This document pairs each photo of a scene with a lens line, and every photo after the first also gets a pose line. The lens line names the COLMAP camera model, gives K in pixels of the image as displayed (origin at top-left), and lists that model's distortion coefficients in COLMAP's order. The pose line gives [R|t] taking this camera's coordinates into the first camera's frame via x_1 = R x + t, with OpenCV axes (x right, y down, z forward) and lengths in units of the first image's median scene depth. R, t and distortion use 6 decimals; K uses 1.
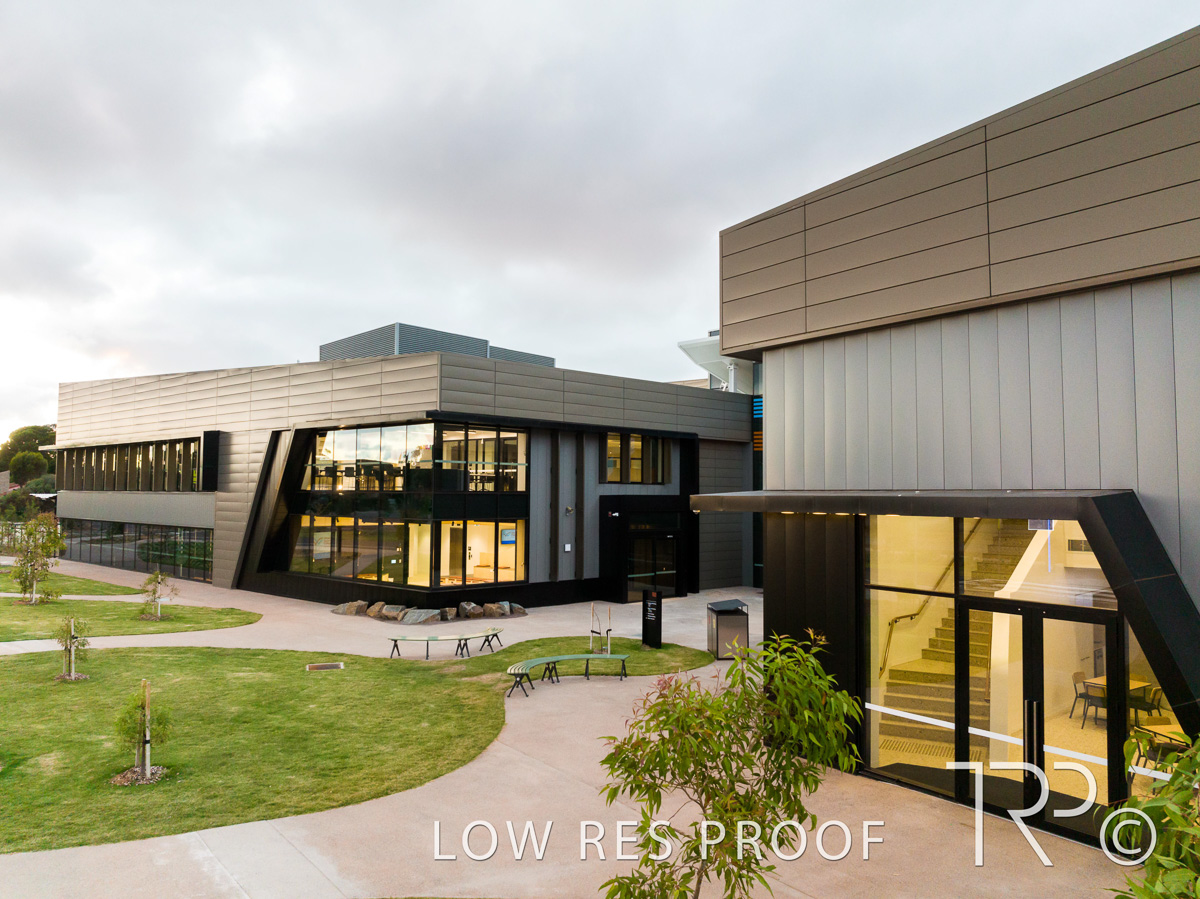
lens RADIAL K [[844.5, 0, 600.0], [0, 844.5, 449.5], [0, 0, 1]] dist [-0.037885, 0.005635]
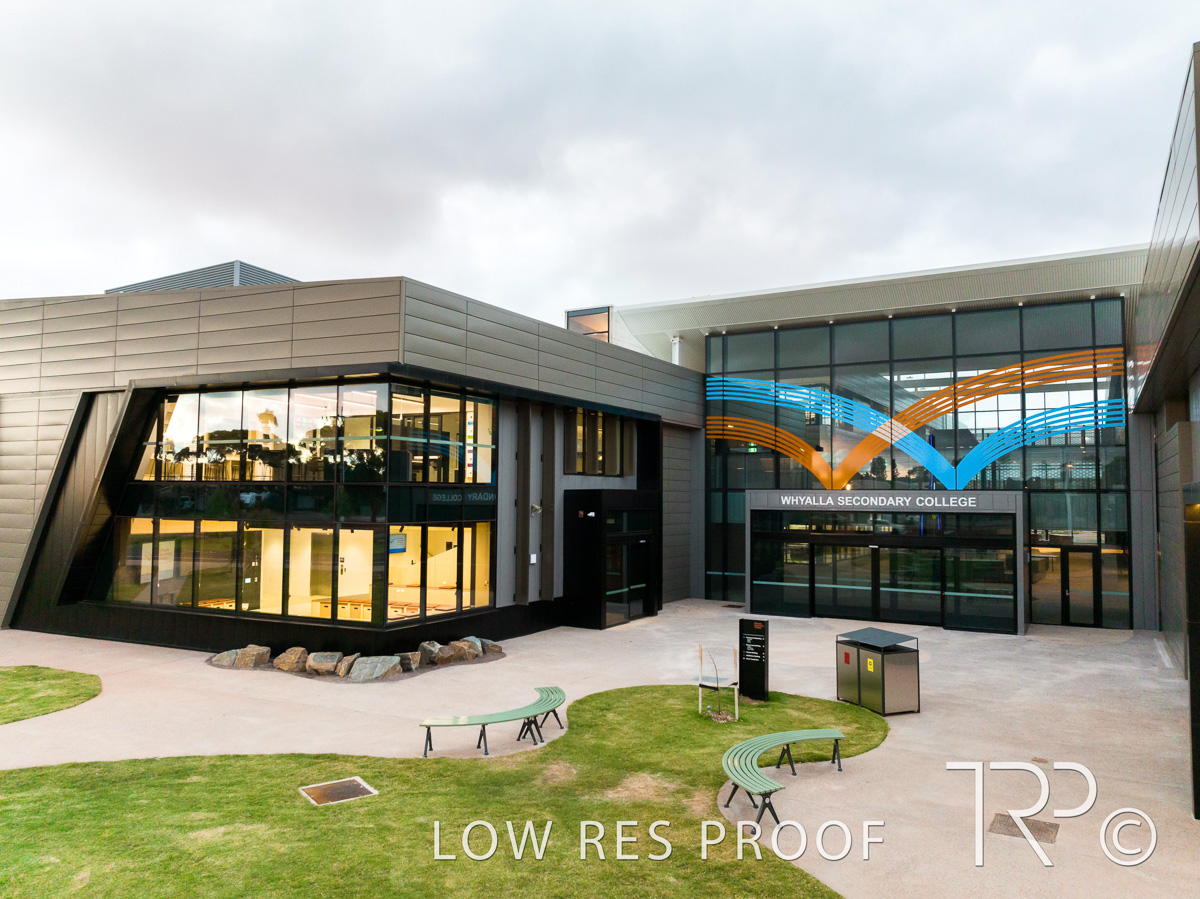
lens RADIAL K [[844.5, 0, 600.0], [0, 844.5, 449.5], [0, 0, 1]] dist [-0.037885, 0.005635]
pose [[0.955831, 0.017086, 0.293420, -0.213118], [-0.017156, 0.999850, -0.002335, 0.020184], [-0.293416, -0.002802, 0.955981, 0.273220]]
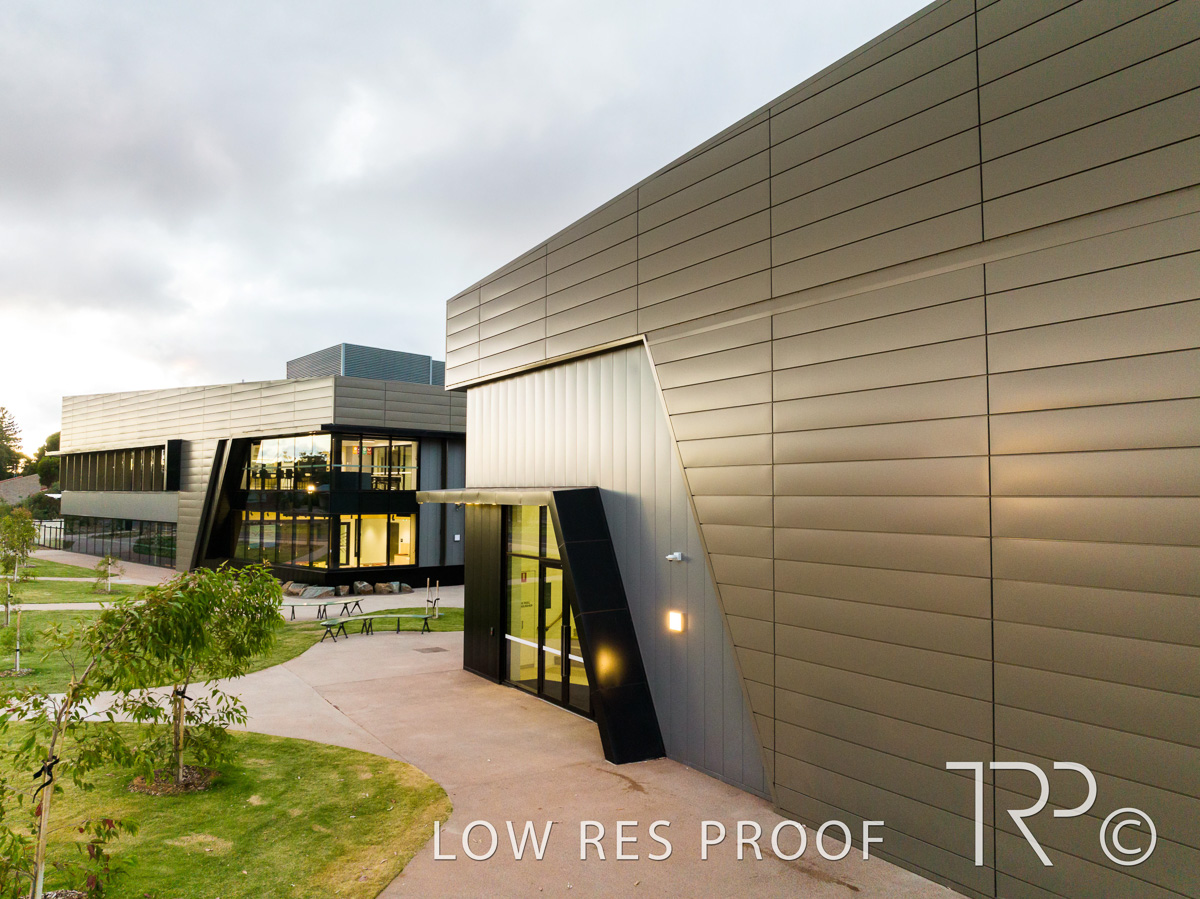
lens RADIAL K [[844.5, 0, 600.0], [0, 844.5, 449.5], [0, 0, 1]] dist [-0.037885, 0.005635]
pose [[0.999176, -0.003933, -0.040398, 0.219726], [0.003912, 0.999992, -0.000589, -0.006271], [0.040400, 0.000430, 0.999184, -0.181937]]
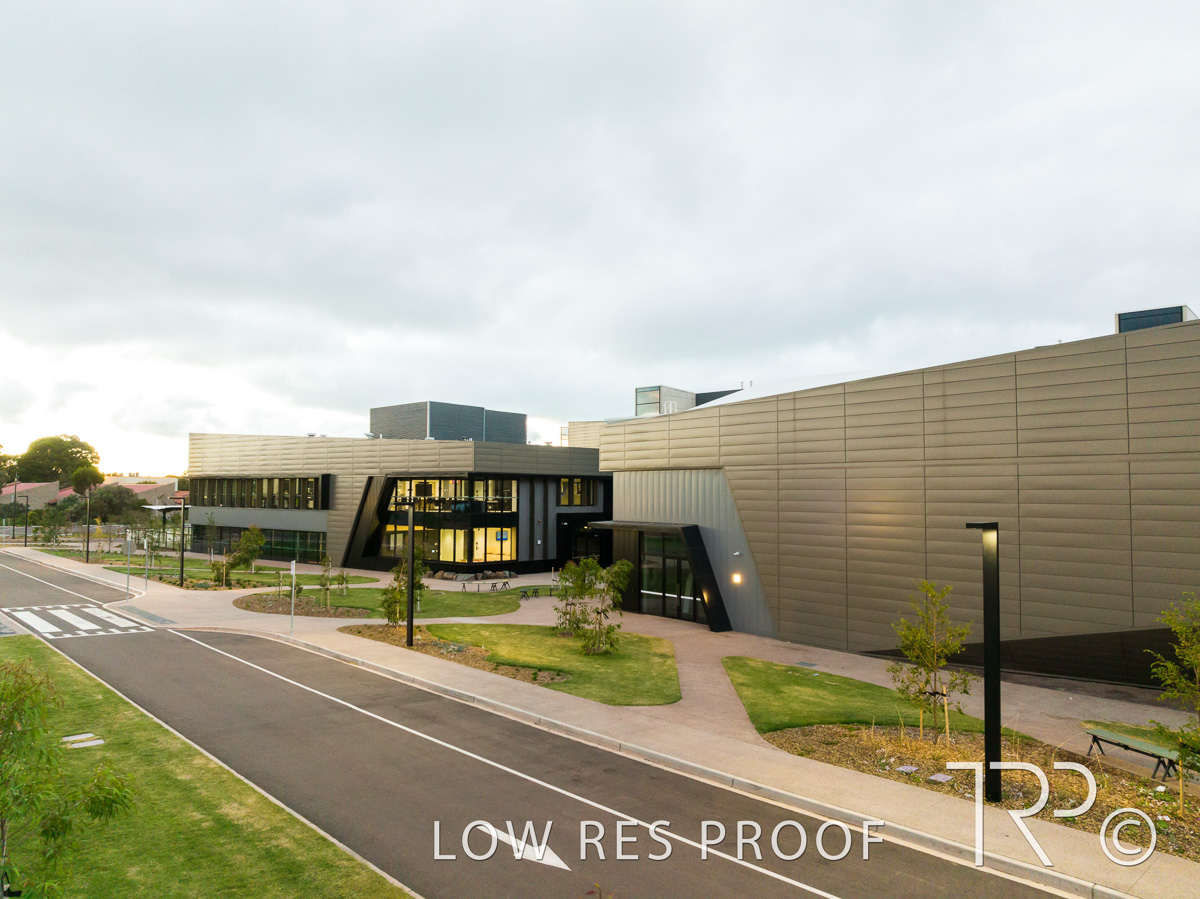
lens RADIAL K [[844.5, 0, 600.0], [0, 844.5, 449.5], [0, 0, 1]] dist [-0.037885, 0.005635]
pose [[0.998817, 0.001081, 0.048607, 0.004561], [-0.001238, 0.999994, 0.003218, -0.093702], [-0.048603, -0.003274, 0.998813, -0.860970]]
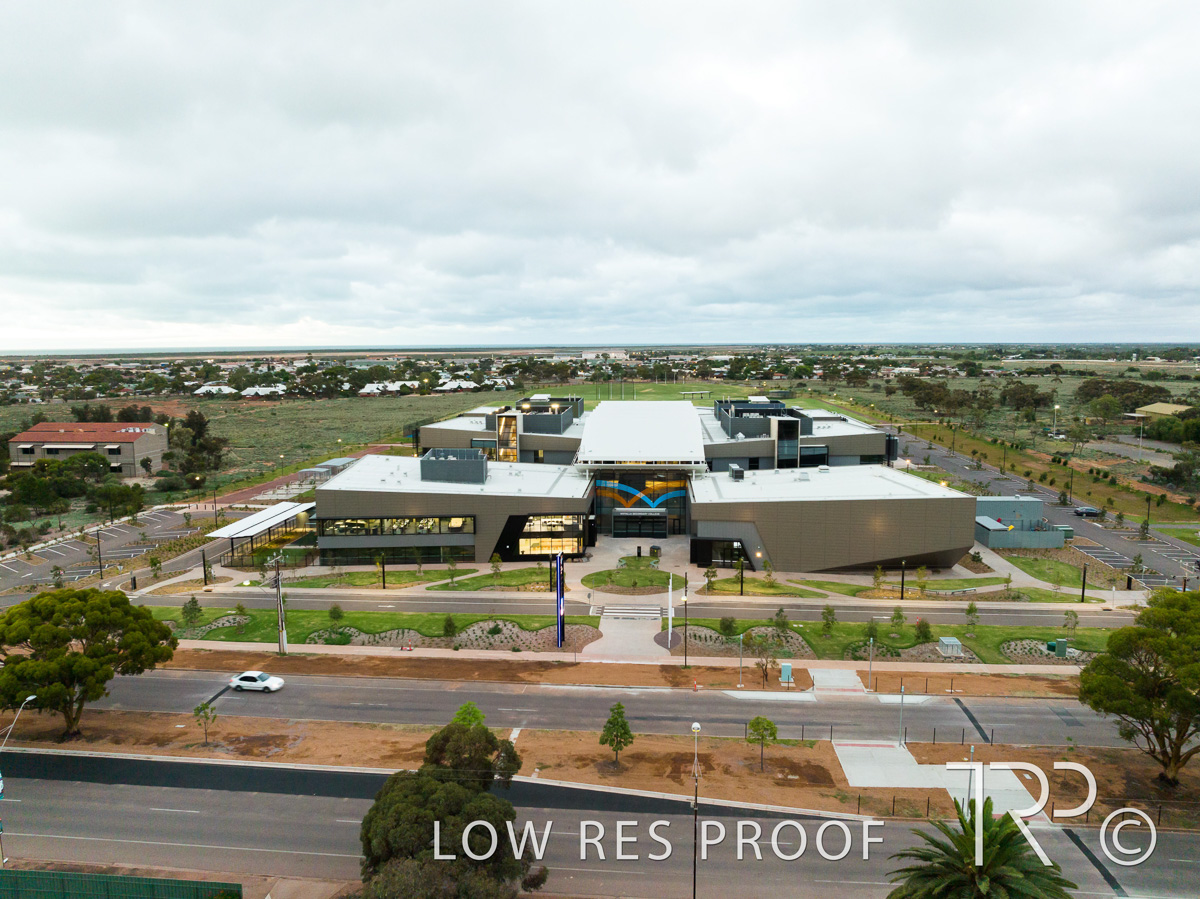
lens RADIAL K [[843.6, 0, 600.0], [0, 843.6, 449.5], [0, 0, 1]] dist [-0.010101, -0.054938]
pose [[0.720125, -0.100528, 0.686523, -2.717079], [-0.026451, 0.984752, 0.171943, -0.977759], [-0.693340, -0.141980, 0.706485, -1.795206]]
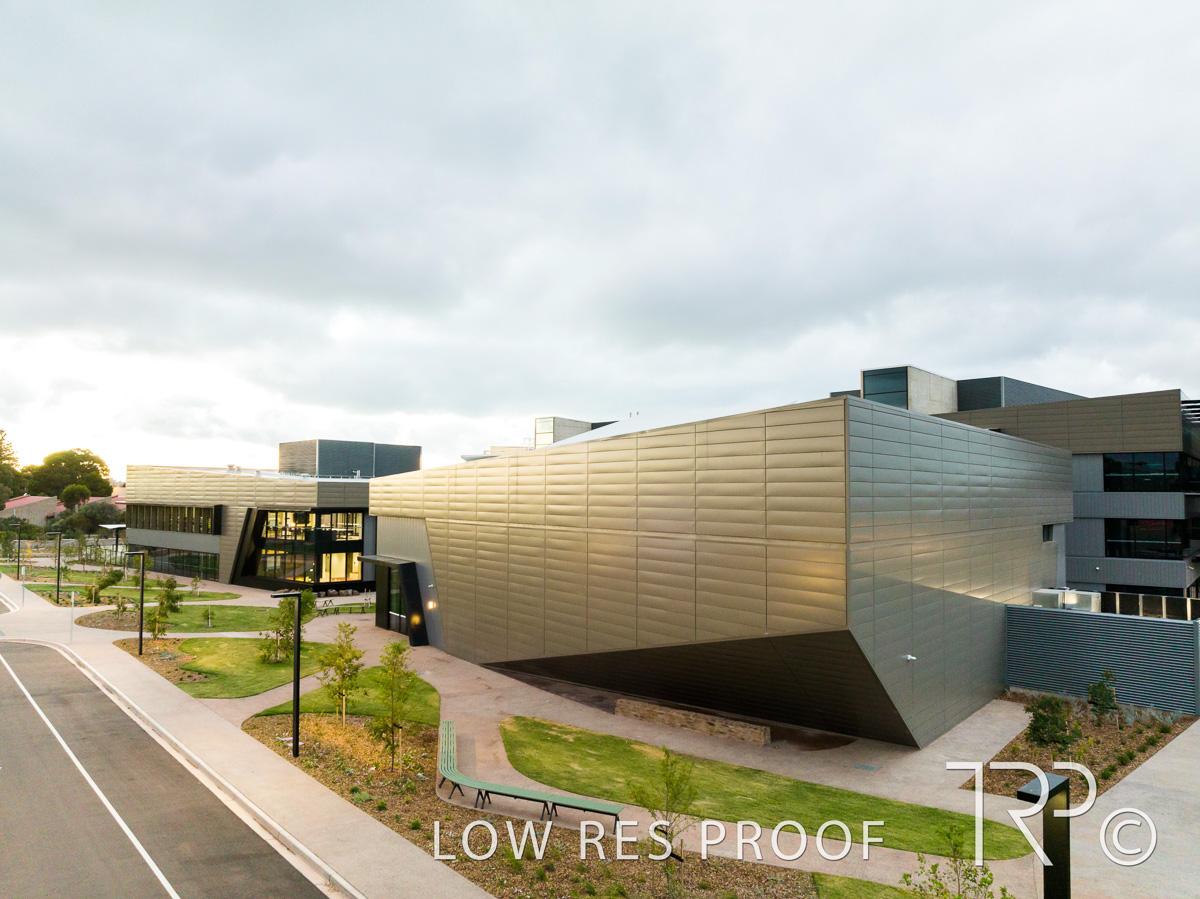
lens RADIAL K [[848.6, 0, 600.0], [0, 848.6, 449.5], [0, 0, 1]] dist [-0.063529, 0.040833]
pose [[0.999988, -0.002003, 0.004416, 0.522459], [0.001995, 0.999996, 0.001919, -0.187372], [-0.004420, -0.001910, 0.999988, -1.197239]]
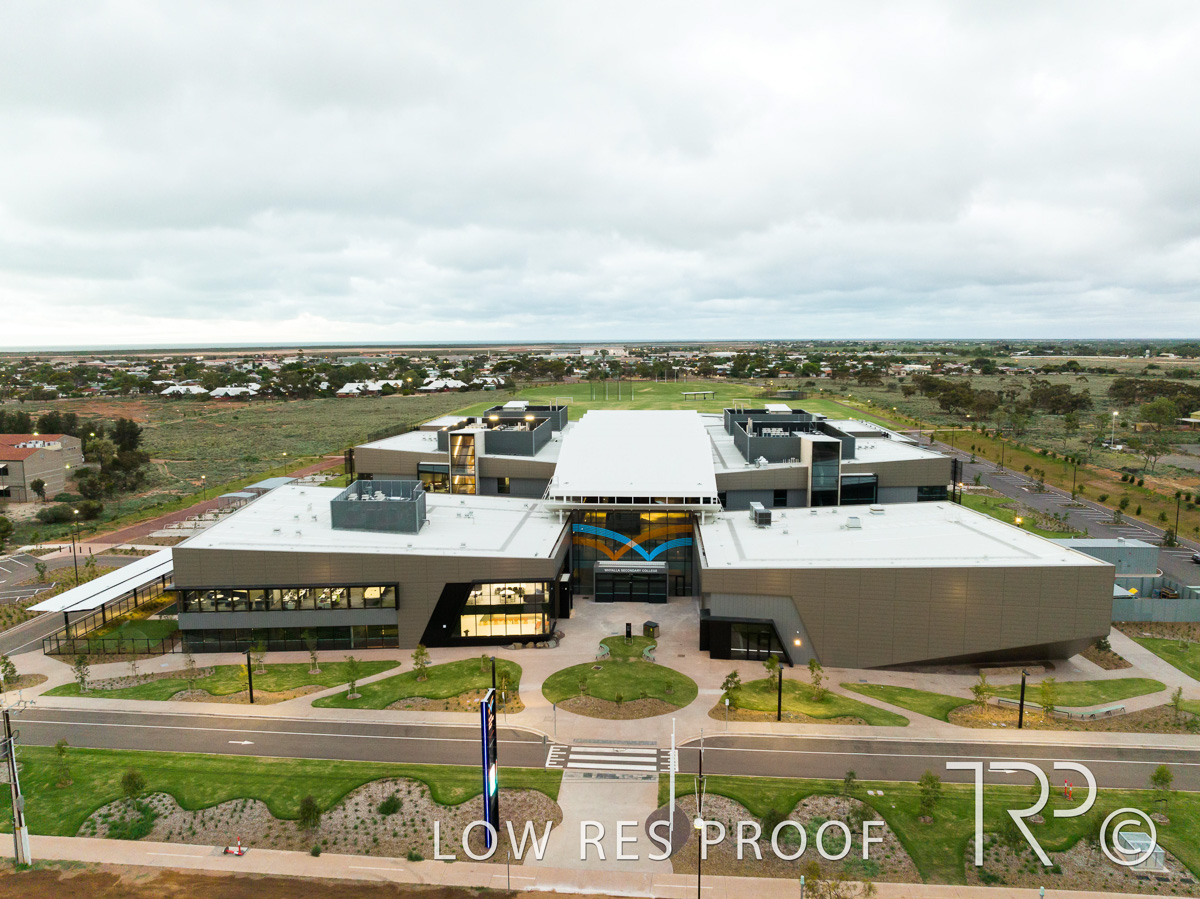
lens RADIAL K [[843.6, 0, 600.0], [0, 843.6, 449.5], [0, 0, 1]] dist [-0.010101, -0.054938]
pose [[0.720306, -0.103908, 0.685830, -1.891237], [-0.026154, 0.983945, 0.176543, -0.934602], [-0.693163, -0.145103, 0.706024, -1.064094]]
